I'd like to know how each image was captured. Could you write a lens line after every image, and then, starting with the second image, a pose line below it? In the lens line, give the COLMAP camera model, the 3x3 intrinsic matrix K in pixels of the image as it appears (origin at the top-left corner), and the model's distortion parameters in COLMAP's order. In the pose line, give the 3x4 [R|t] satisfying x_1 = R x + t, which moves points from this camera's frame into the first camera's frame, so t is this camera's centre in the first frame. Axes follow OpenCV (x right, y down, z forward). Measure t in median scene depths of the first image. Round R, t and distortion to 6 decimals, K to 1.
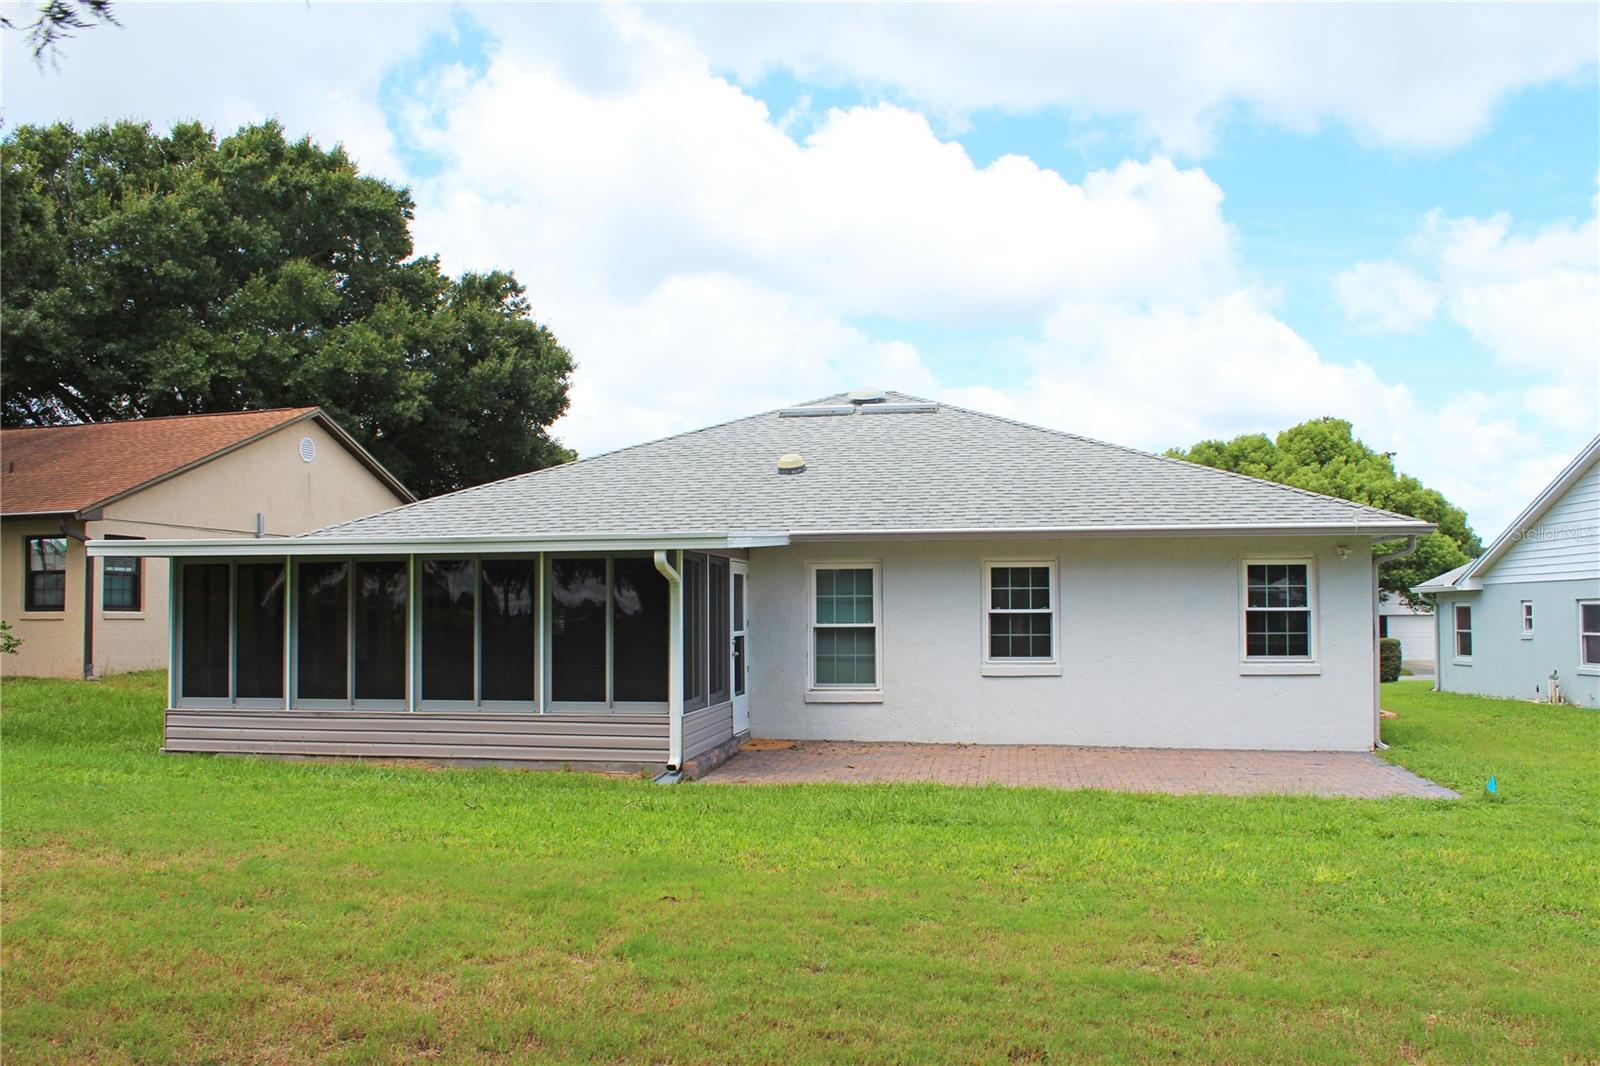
lens RADIAL K [[1316.7, 0, 822.9], [0, 1316.7, 539.2], [0, 0, 1]] dist [-0.187455, 0.206450]
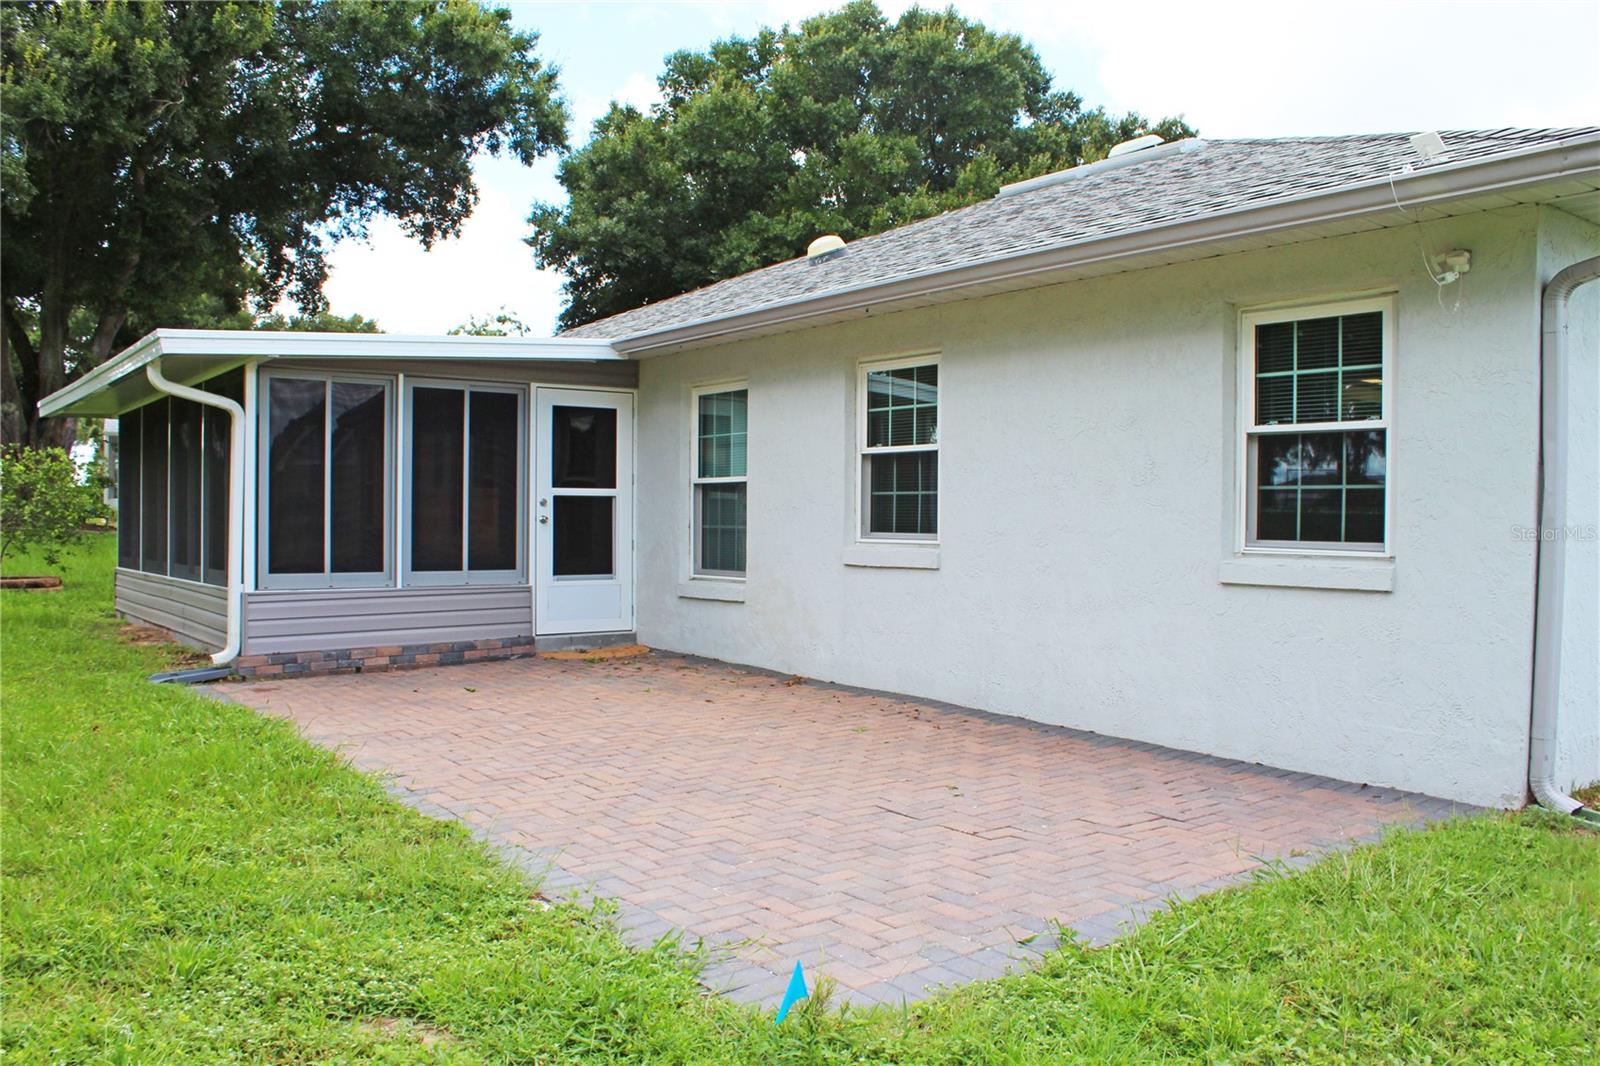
lens RADIAL K [[1316.7, 0, 822.9], [0, 1316.7, 539.2], [0, 0, 1]] dist [-0.187455, 0.206450]
pose [[0.720091, 0.020631, -0.693573, 0.503359], [0.026817, 0.997984, 0.057527, 0.059880], [0.693362, -0.060024, 0.718085, 0.583668]]
